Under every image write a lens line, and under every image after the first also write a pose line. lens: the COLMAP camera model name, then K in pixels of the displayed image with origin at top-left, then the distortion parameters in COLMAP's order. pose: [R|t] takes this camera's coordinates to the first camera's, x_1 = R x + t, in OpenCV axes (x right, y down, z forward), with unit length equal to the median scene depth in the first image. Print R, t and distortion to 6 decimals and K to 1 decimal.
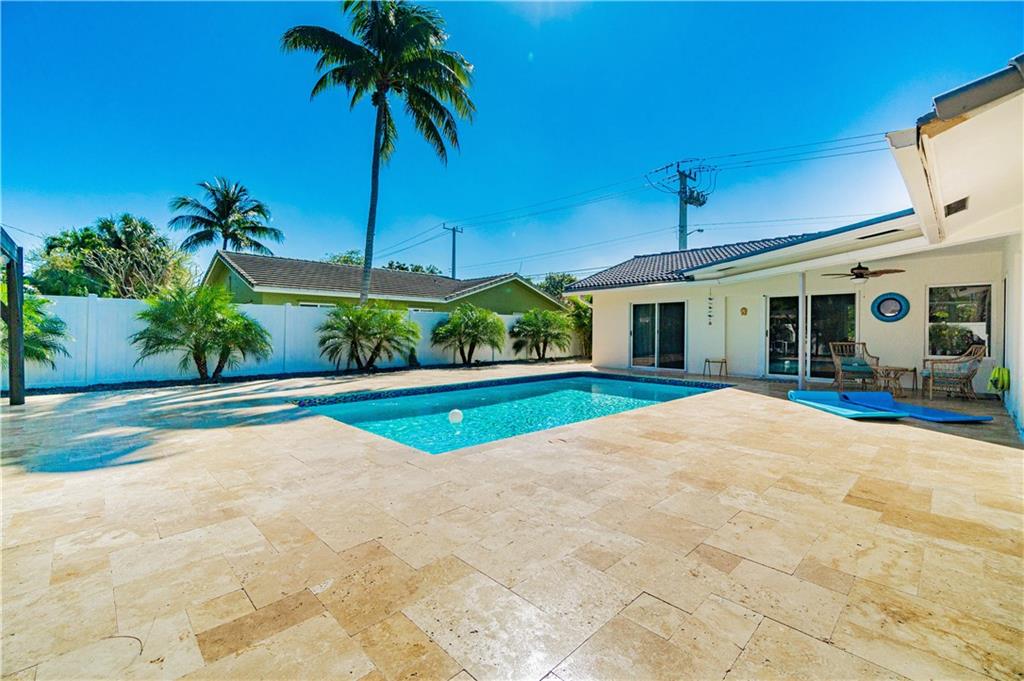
lens RADIAL K [[443.4, 0, 514.1], [0, 443.4, 334.3], [0, 0, 1]] dist [-0.003836, 0.000403]
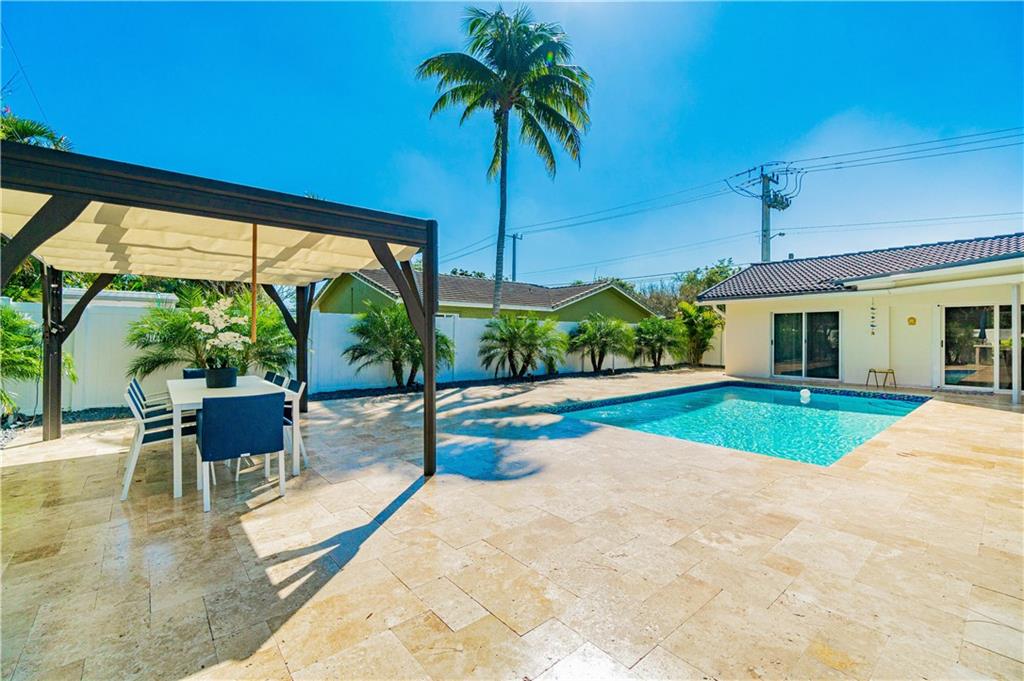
lens RADIAL K [[443.4, 0, 510.0], [0, 443.4, 336.6], [0, 0, 1]] dist [-0.003836, 0.000403]
pose [[0.997693, -0.002098, -0.067854, -0.257571], [0.001890, 0.999993, -0.003126, -0.013253], [0.067860, 0.002991, 0.997690, -0.039495]]
